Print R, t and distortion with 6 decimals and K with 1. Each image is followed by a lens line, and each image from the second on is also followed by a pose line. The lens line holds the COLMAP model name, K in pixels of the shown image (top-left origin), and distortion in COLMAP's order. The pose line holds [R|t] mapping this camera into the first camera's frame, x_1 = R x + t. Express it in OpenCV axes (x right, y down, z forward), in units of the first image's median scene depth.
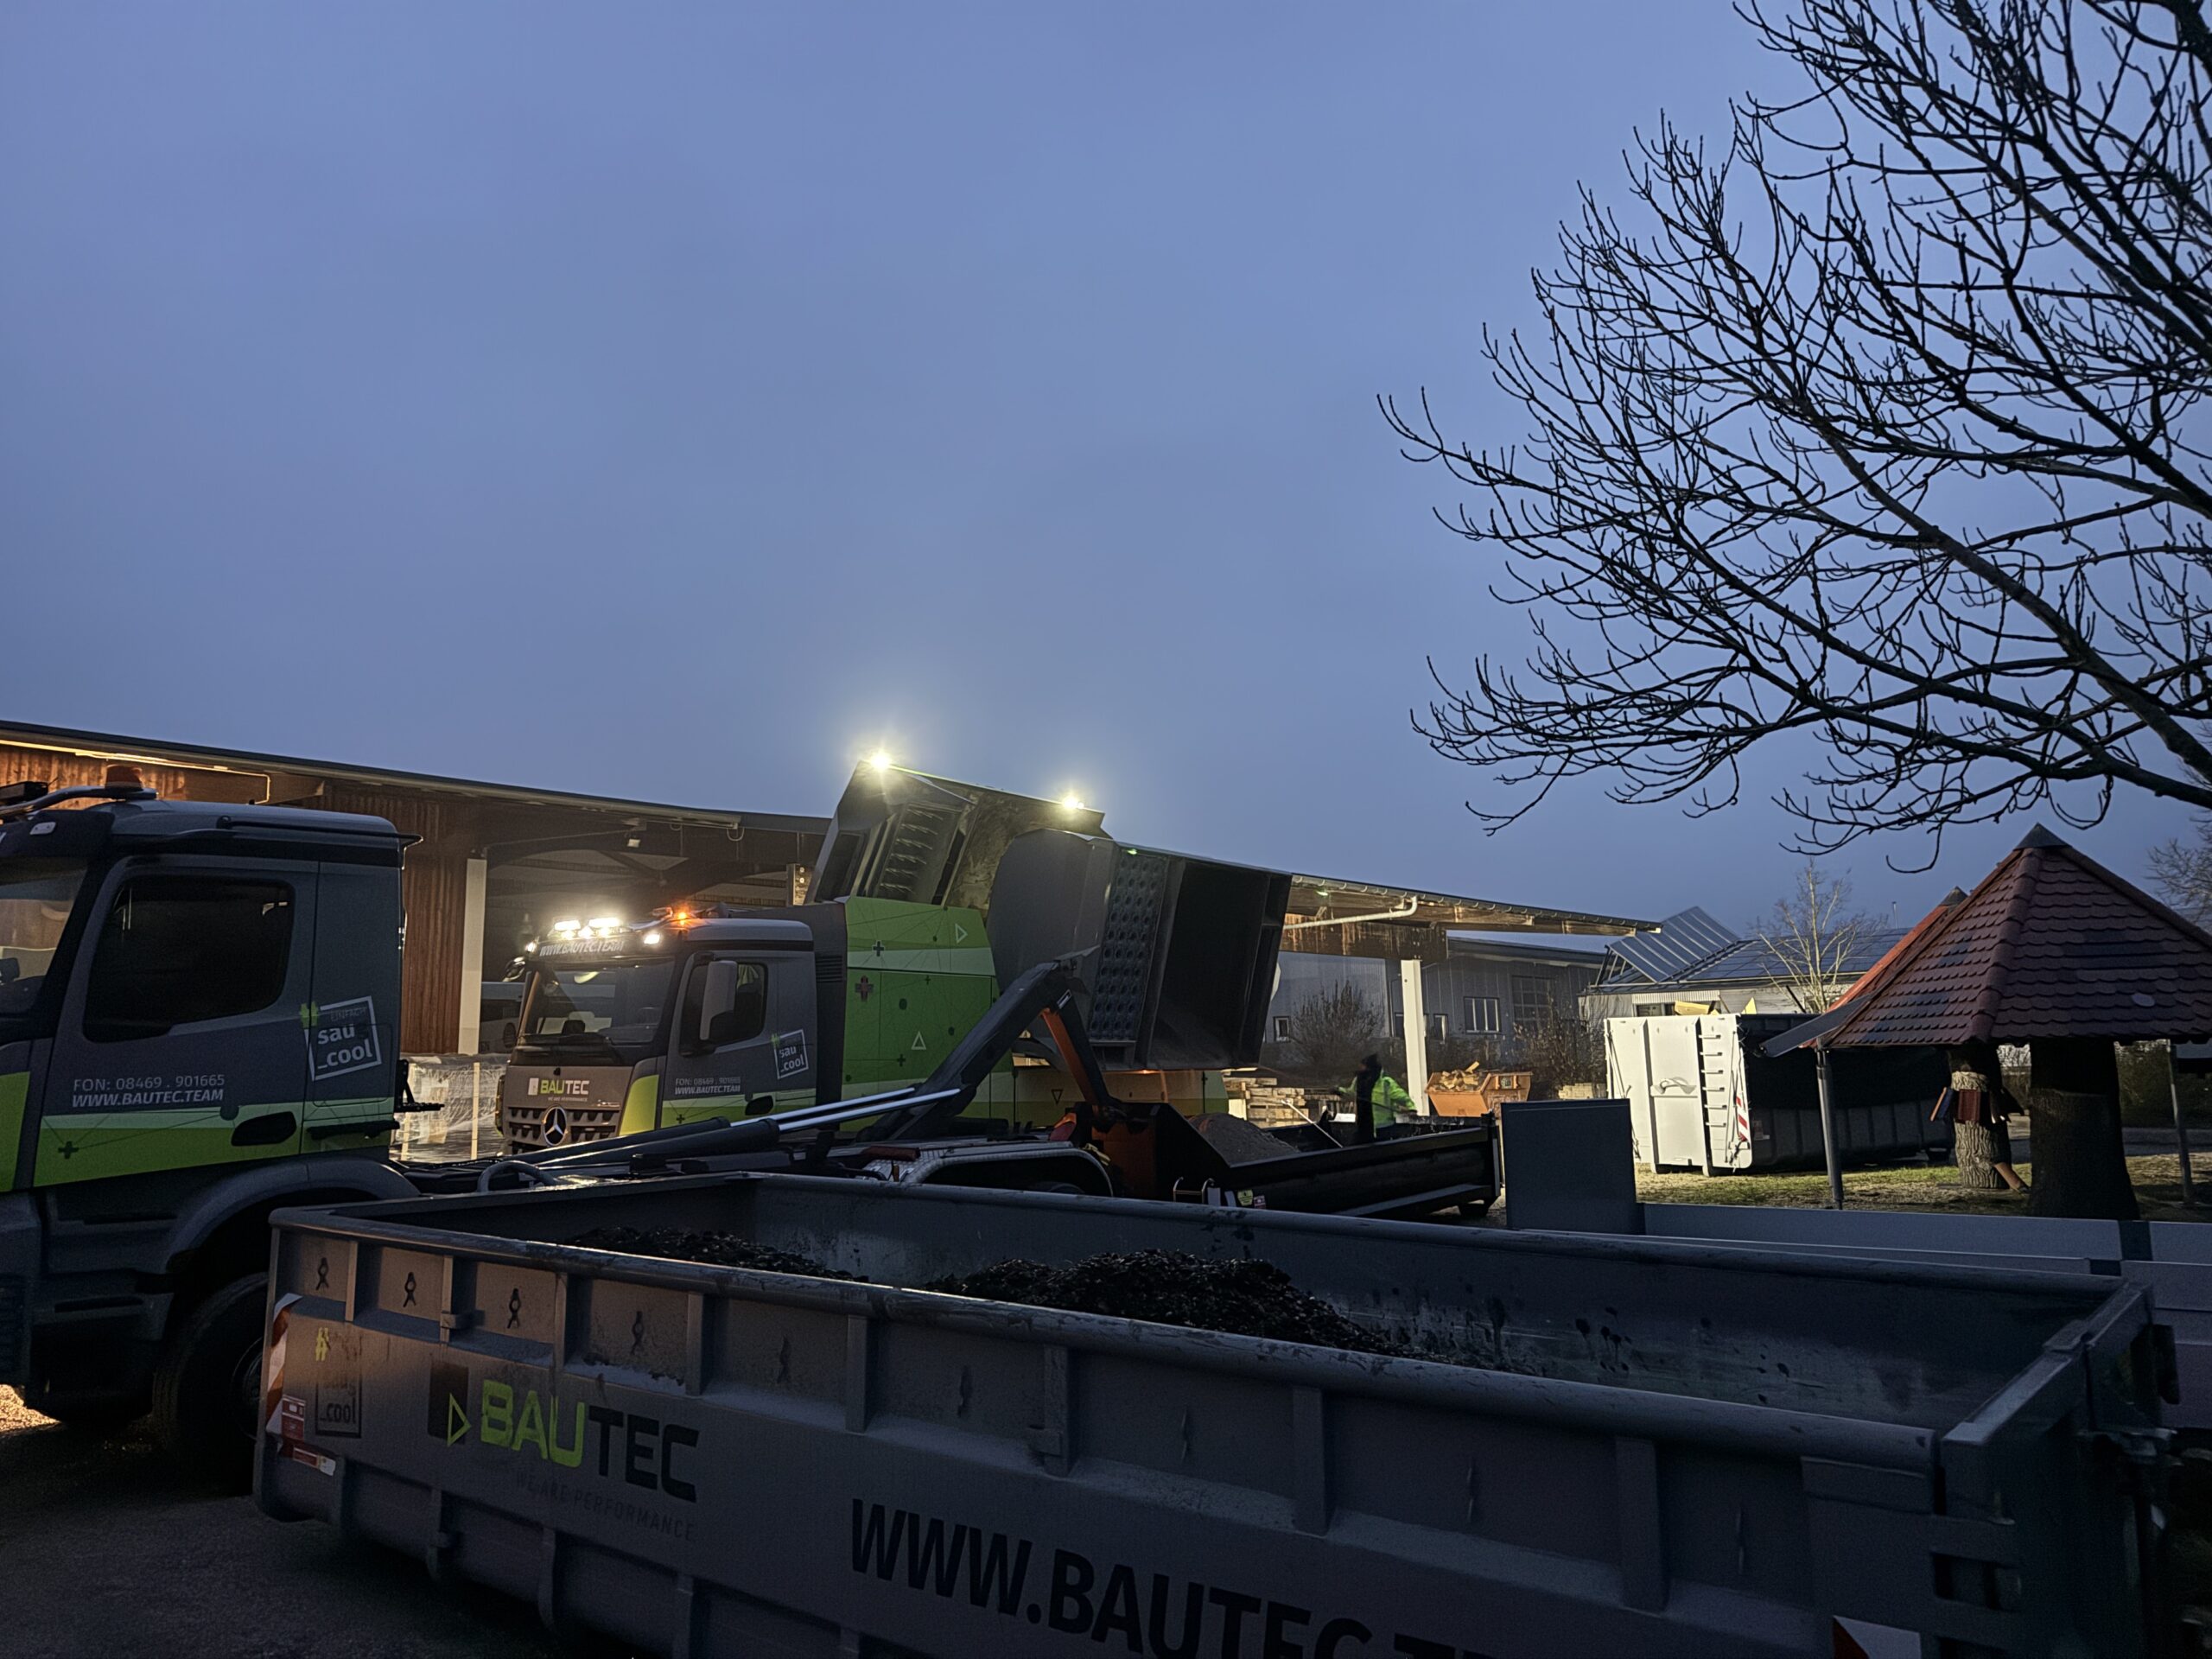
lens RADIAL K [[1537.3, 0, 1106.0], [0, 1537.3, 829.5], [0, 0, 1]] dist [0.107898, -0.133830]
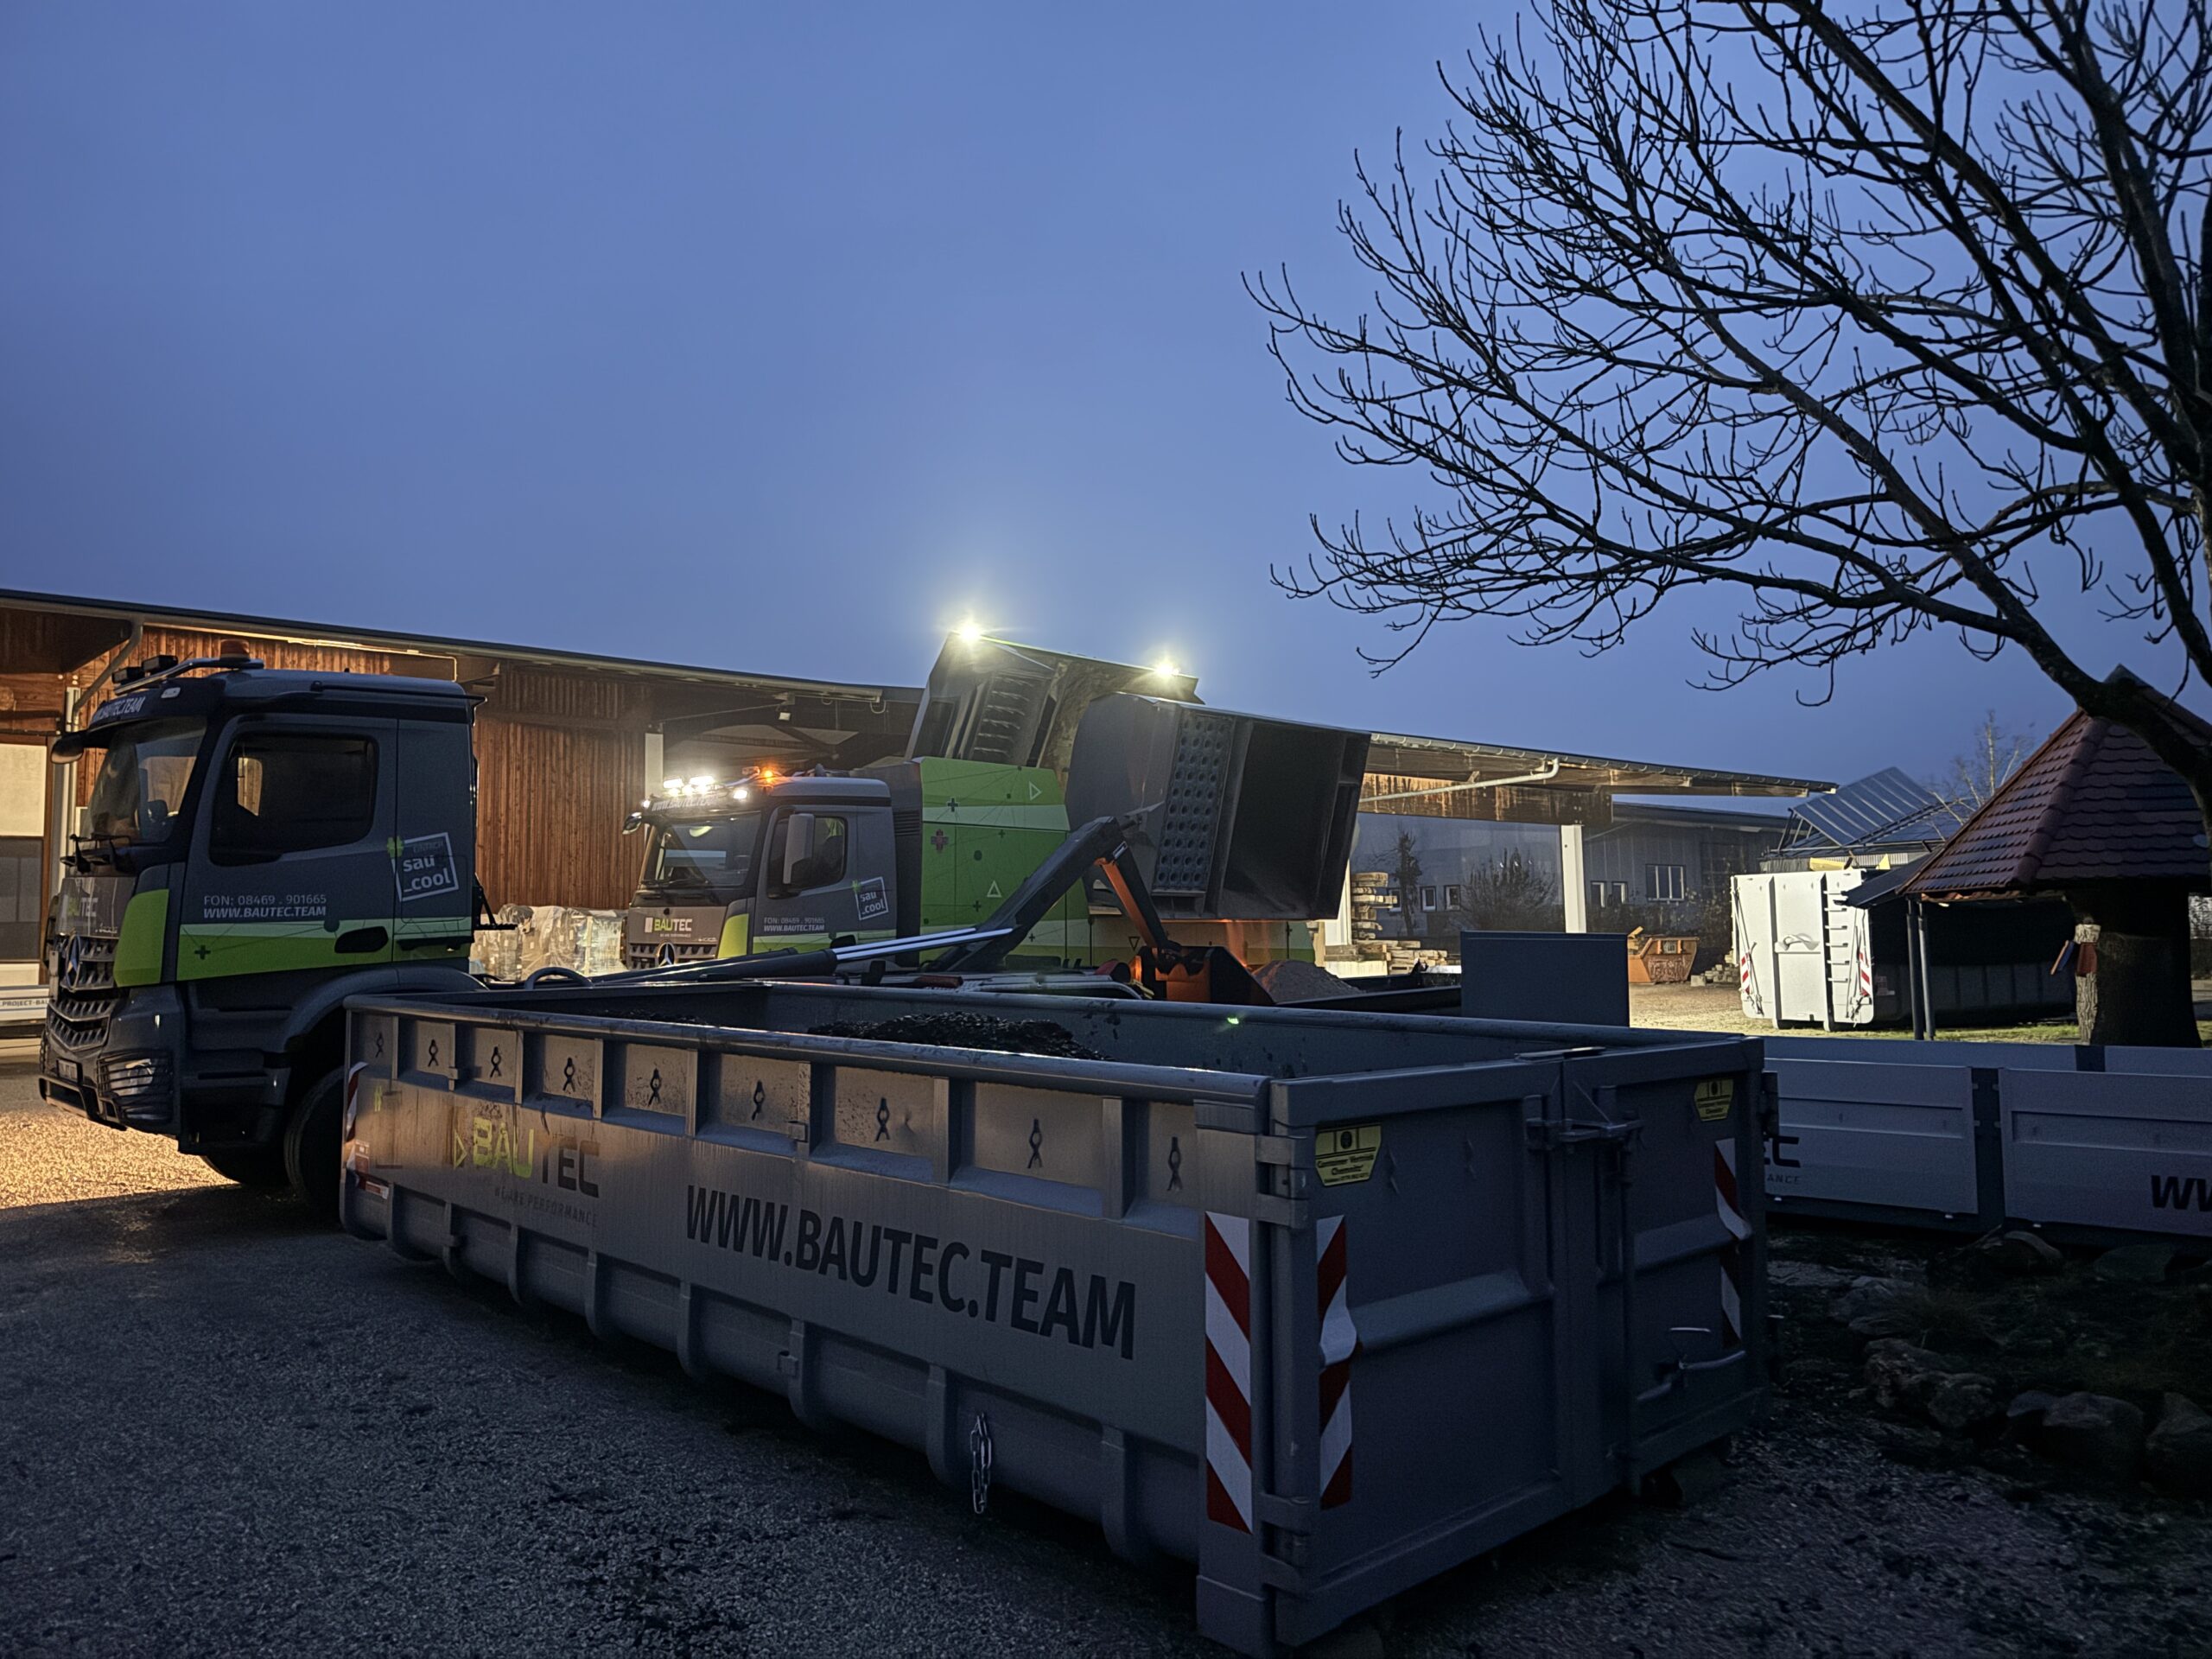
lens RADIAL K [[1529.8, 0, 1106.0], [0, 1529.8, 829.5], [0, 0, 1]] dist [0.163324, -0.264482]
pose [[0.991212, -0.007070, -0.132096, 0.108752], [0.017696, 0.996682, 0.079442, 0.011136], [0.131096, -0.081082, 0.988048, -0.063461]]
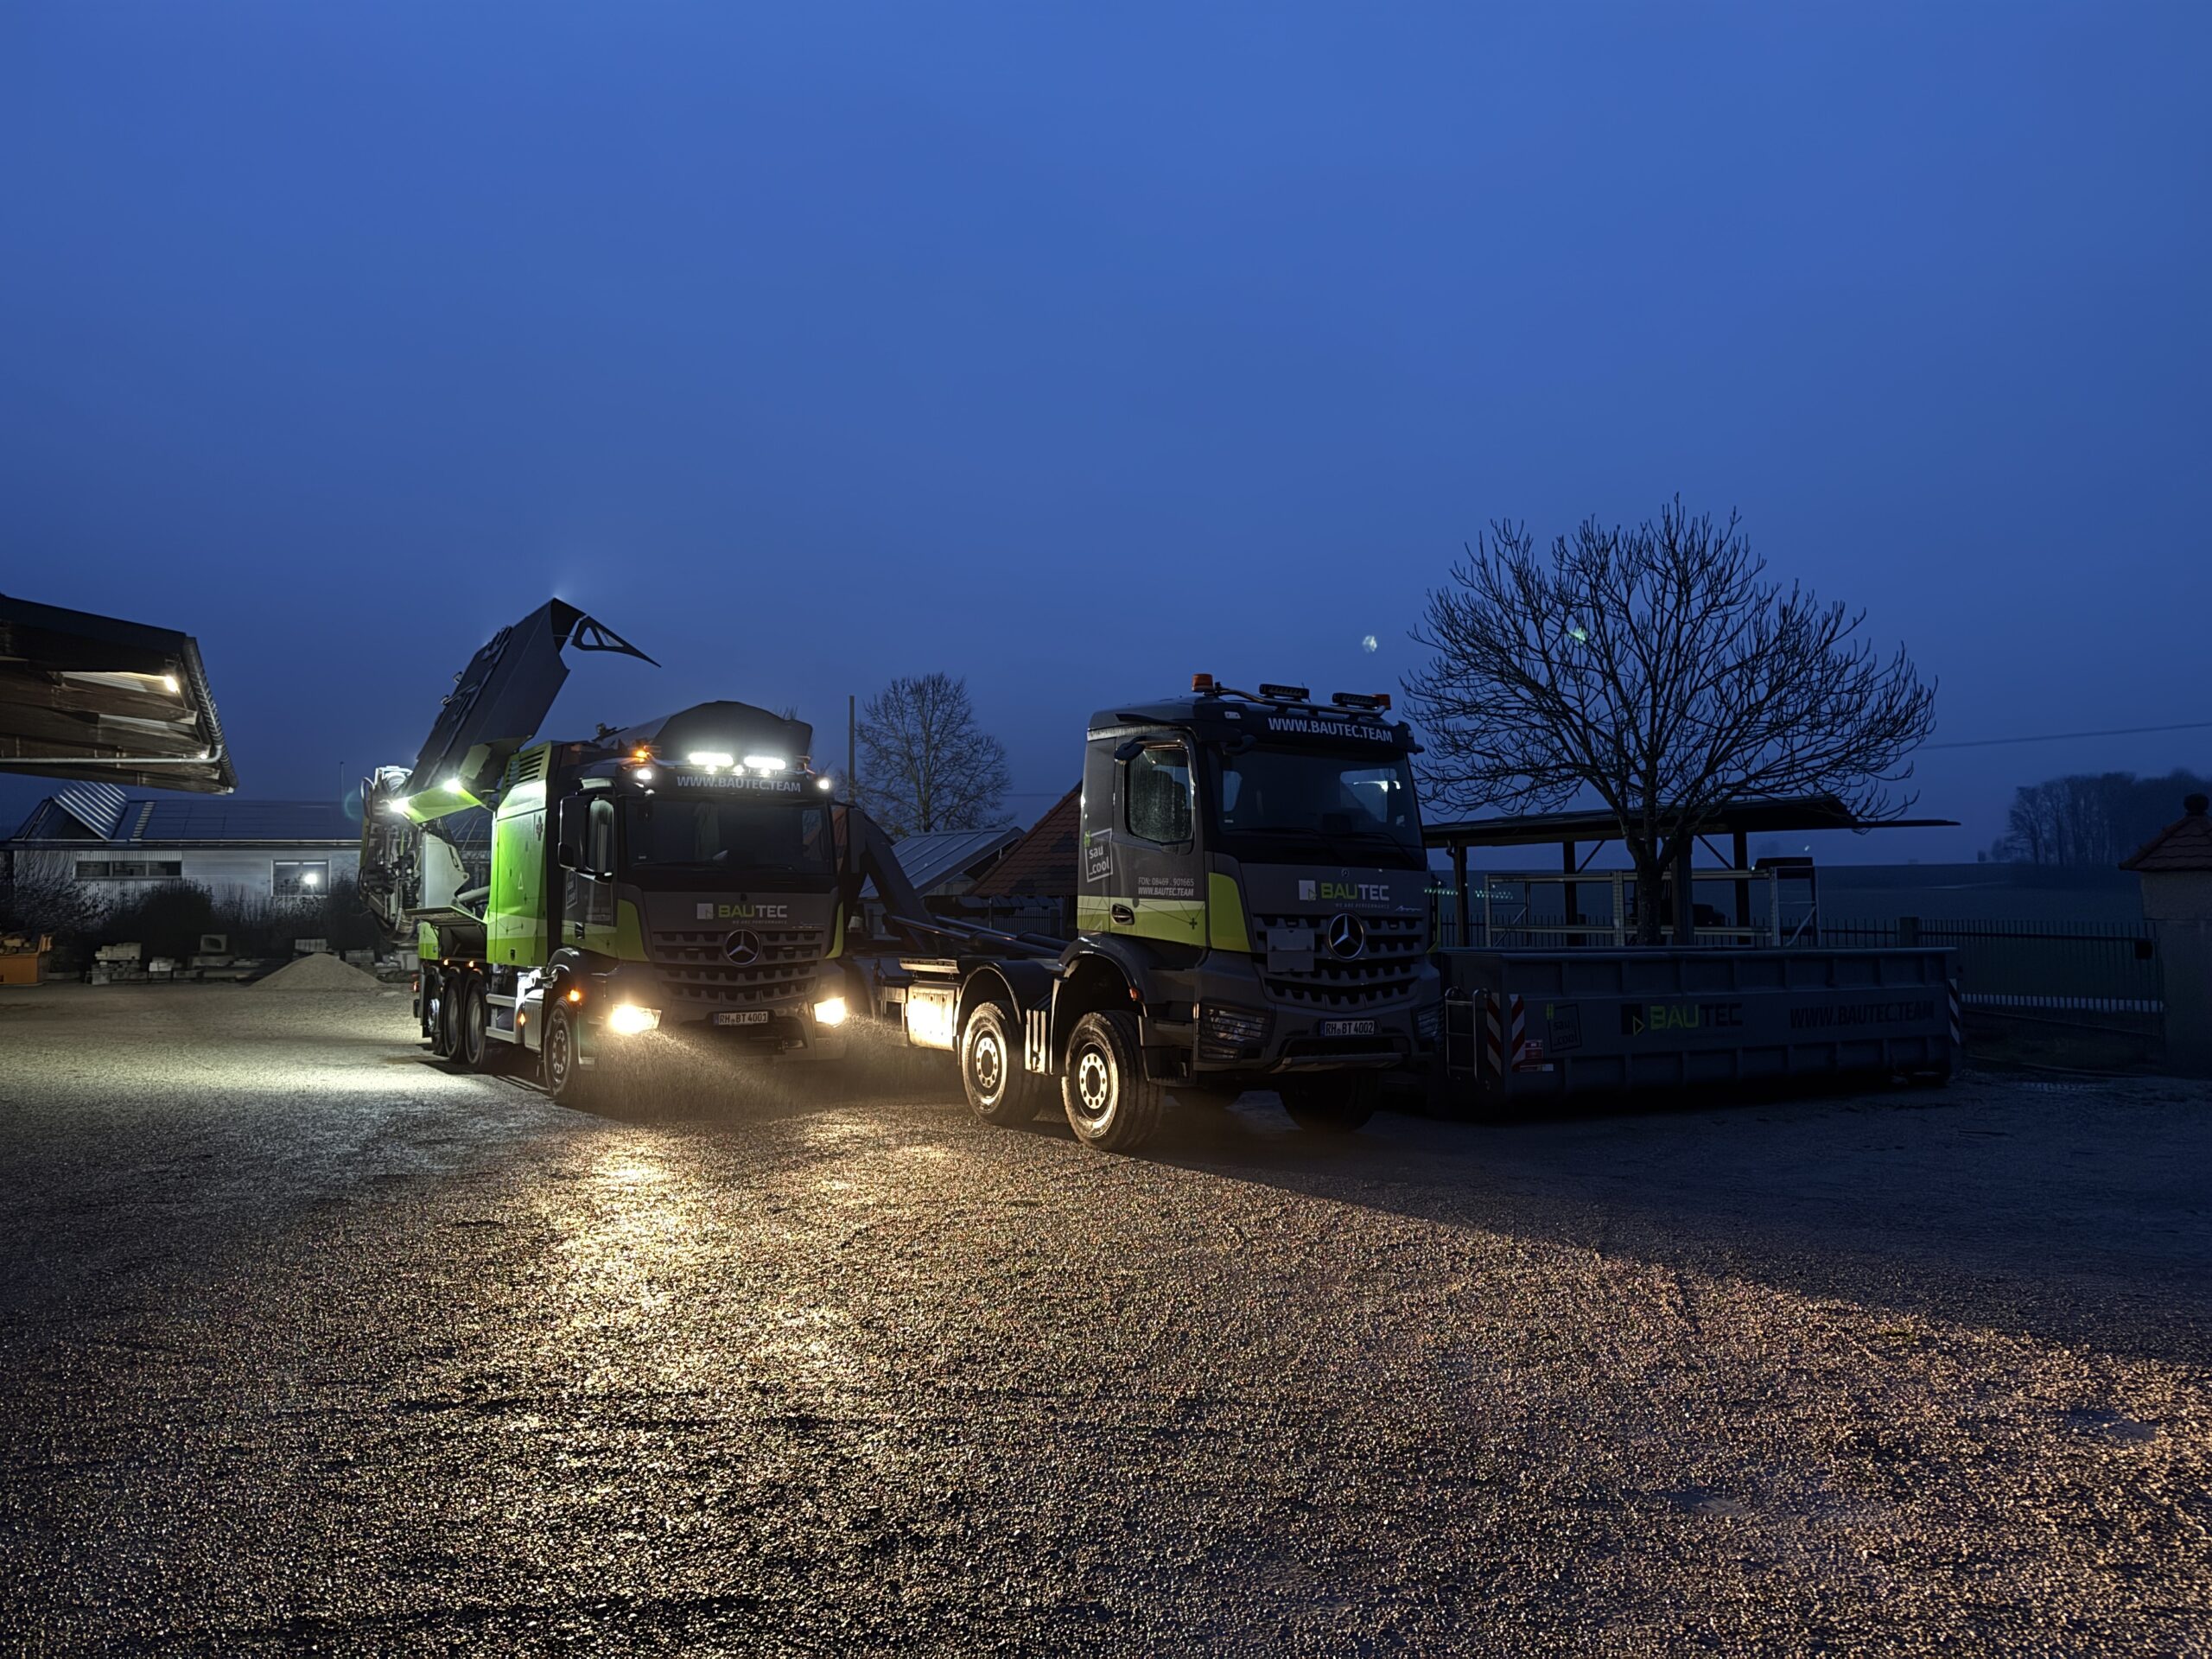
lens RADIAL K [[1529.8, 0, 1106.0], [0, 1529.8, 829.5], [0, 0, 1]] dist [0.163324, -0.264482]
pose [[0.337155, 0.049618, 0.940141, -1.204706], [-0.133136, 0.991087, -0.004561, 0.077224], [-0.931988, -0.123629, 0.340756, 0.392481]]
